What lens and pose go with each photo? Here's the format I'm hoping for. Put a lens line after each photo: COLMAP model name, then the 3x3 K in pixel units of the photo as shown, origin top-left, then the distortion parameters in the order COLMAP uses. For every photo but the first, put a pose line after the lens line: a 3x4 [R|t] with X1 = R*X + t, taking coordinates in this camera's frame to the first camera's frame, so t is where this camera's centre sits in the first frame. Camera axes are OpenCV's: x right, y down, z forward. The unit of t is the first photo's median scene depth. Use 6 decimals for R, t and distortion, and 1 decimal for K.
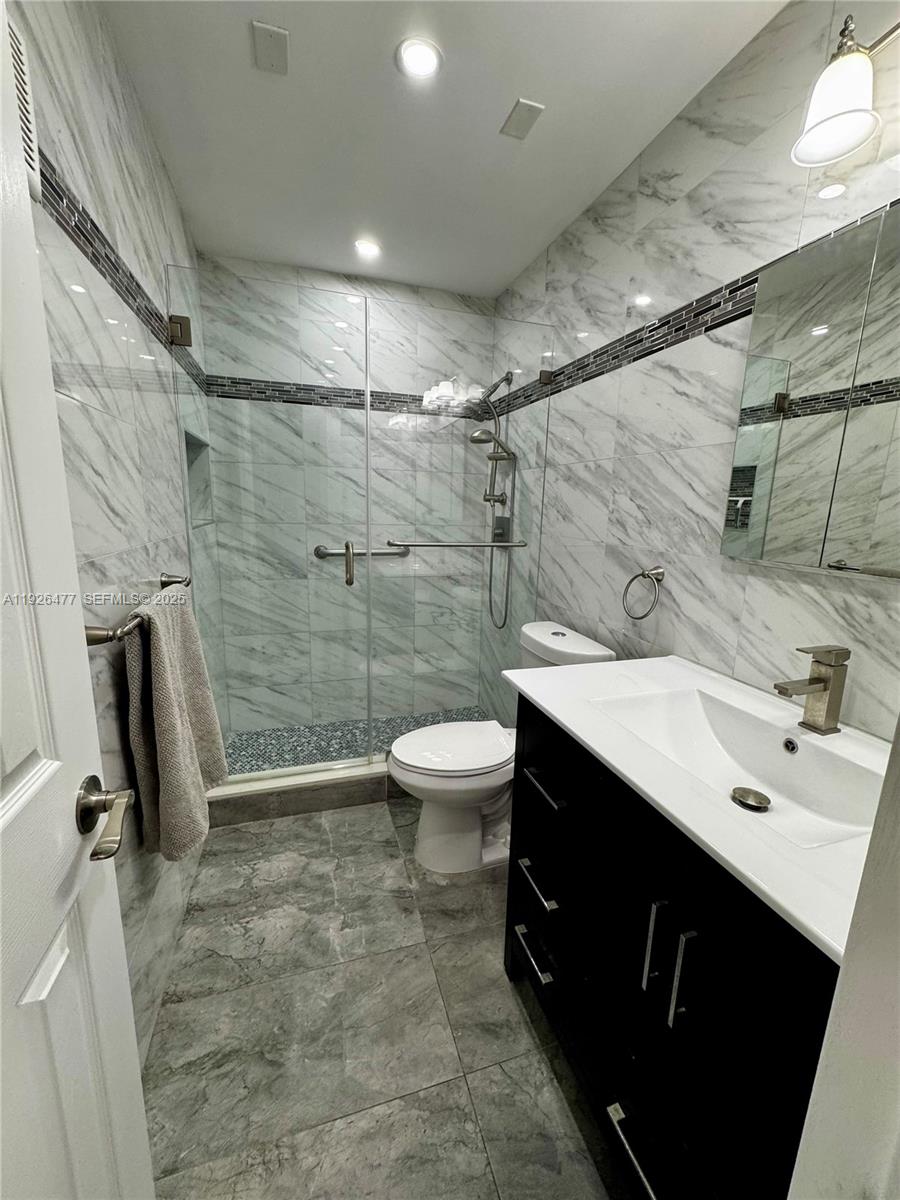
lens RADIAL K [[479.1, 0, 452.5], [0, 479.1, 600.5], [0, 0, 1]] dist [0.000240, 0.000042]
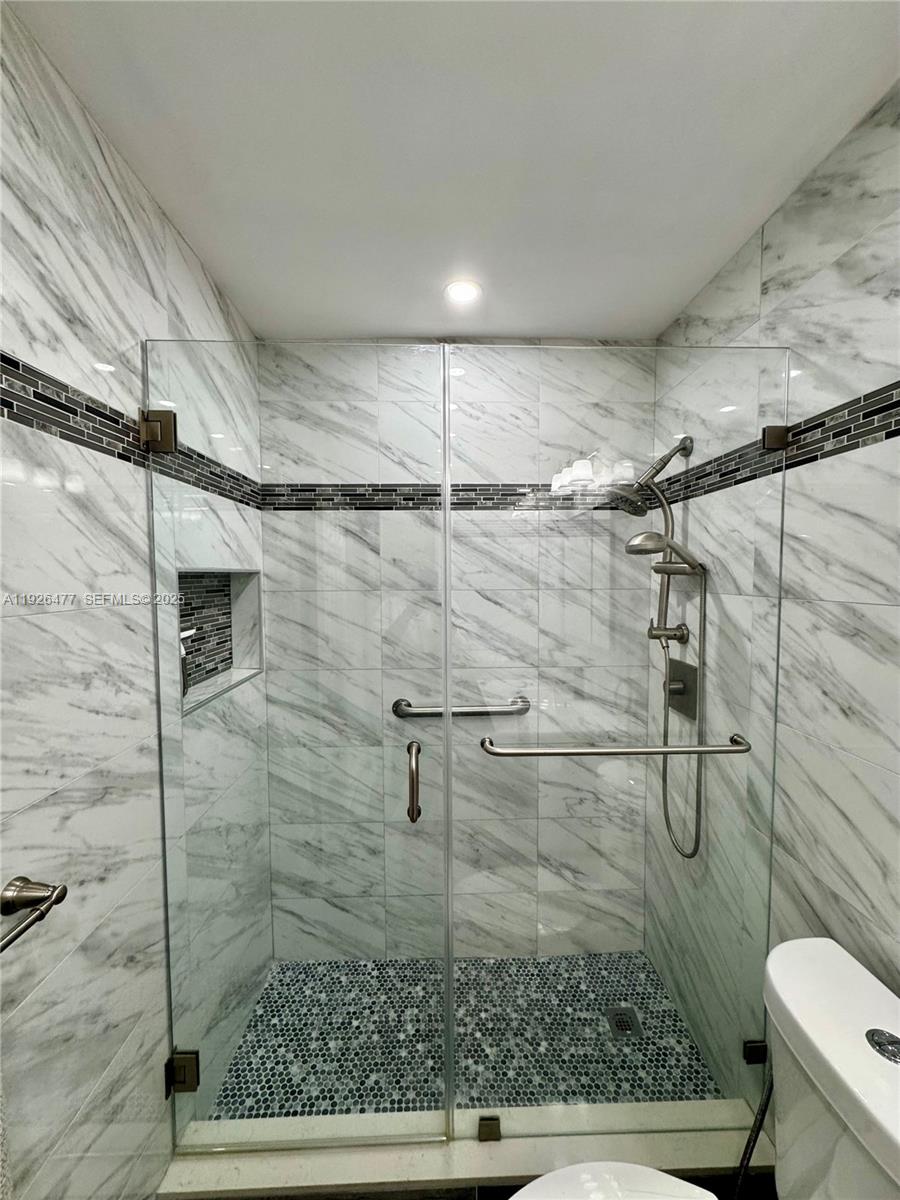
lens RADIAL K [[479.1, 0, 450.7], [0, 479.1, 600.0], [0, 0, 1]] dist [0.000240, 0.000042]
pose [[0.959886, -0.016761, -0.279888, -0.006357], [-0.024926, 0.989159, -0.144718, -0.162098], [0.279280, 0.145890, 0.949062, 0.337835]]
